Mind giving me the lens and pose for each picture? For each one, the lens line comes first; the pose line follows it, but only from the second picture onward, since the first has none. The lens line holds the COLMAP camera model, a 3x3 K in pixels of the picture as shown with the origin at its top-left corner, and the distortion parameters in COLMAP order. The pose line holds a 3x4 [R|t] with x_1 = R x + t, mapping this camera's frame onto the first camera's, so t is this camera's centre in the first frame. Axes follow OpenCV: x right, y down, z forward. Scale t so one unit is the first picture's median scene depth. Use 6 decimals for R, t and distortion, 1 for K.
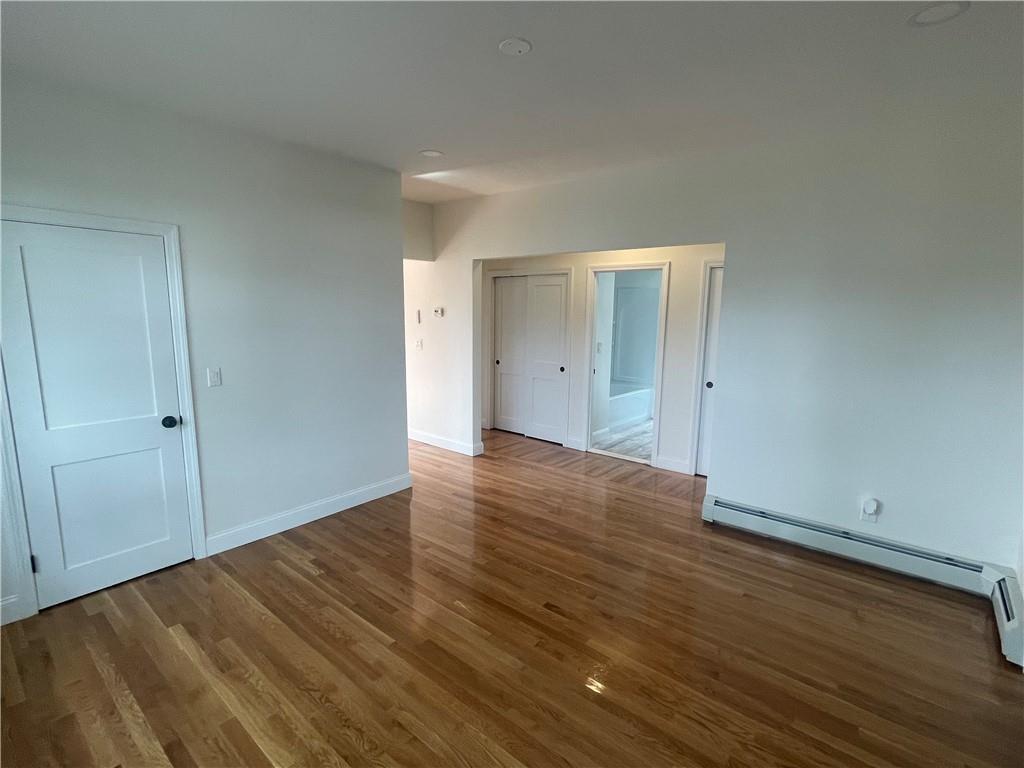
lens RADIAL K [[492.6, 0, 512.0], [0, 492.6, 384.0], [0, 0, 1]] dist [0.000217, 0.000013]
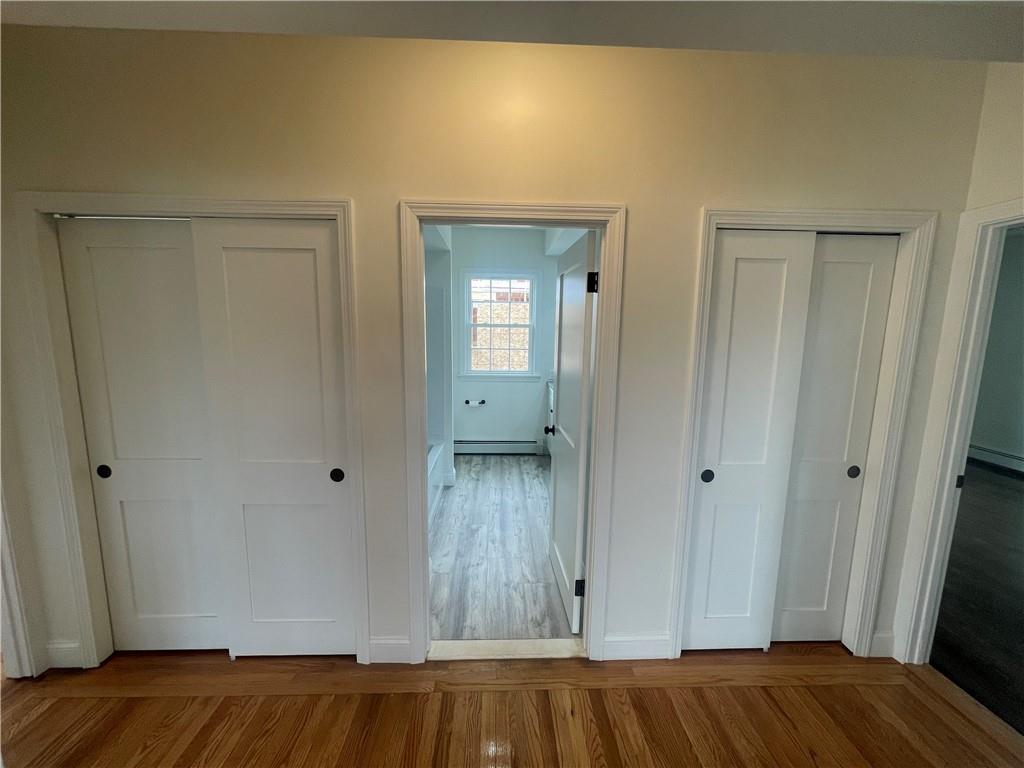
lens RADIAL K [[416.1, 0, 512.0], [0, 416.1, 384.0], [0, 0, 1]] dist [-0.000830, -0.000334]
pose [[0.744650, -0.098343, 0.660170, -0.003032], [0.094562, 0.994653, 0.041506, -0.119071], [-0.660722, 0.031520, 0.749968, 0.790565]]
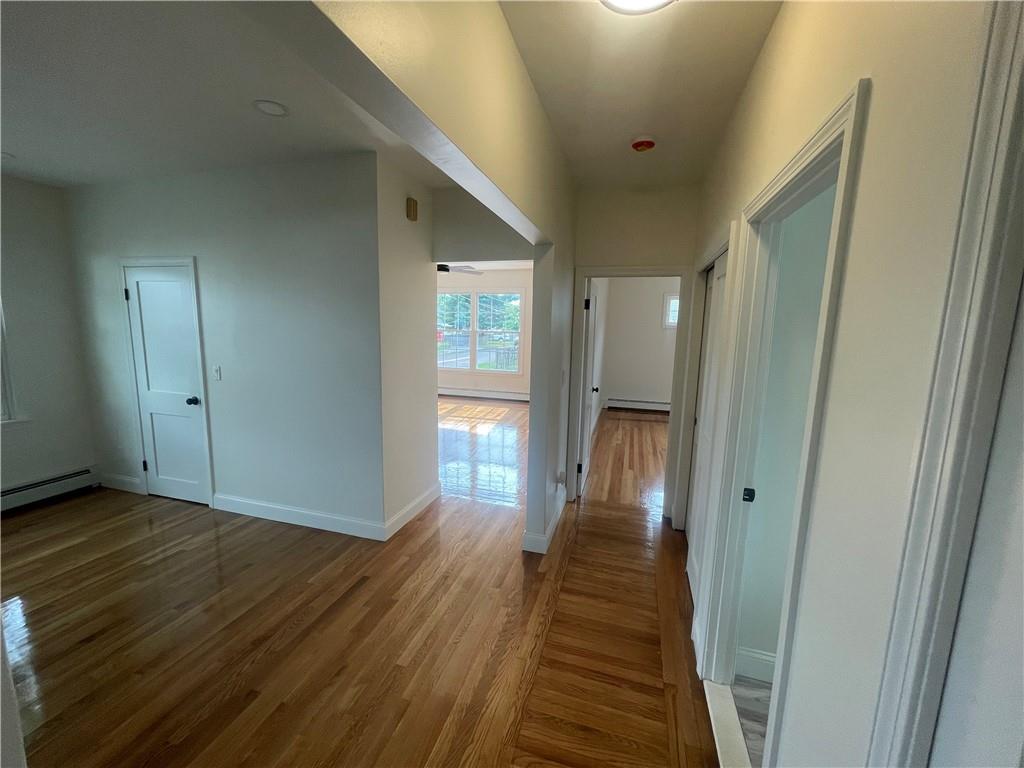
lens RADIAL K [[416.1, 0, 512.0], [0, 416.1, 384.0], [0, 0, 1]] dist [-0.000830, -0.000334]
pose [[0.384662, 0.123441, -0.914766, 0.423629], [-0.154211, 0.985684, 0.068165, -0.111207], [0.910085, 0.114846, 0.398191, 0.812398]]
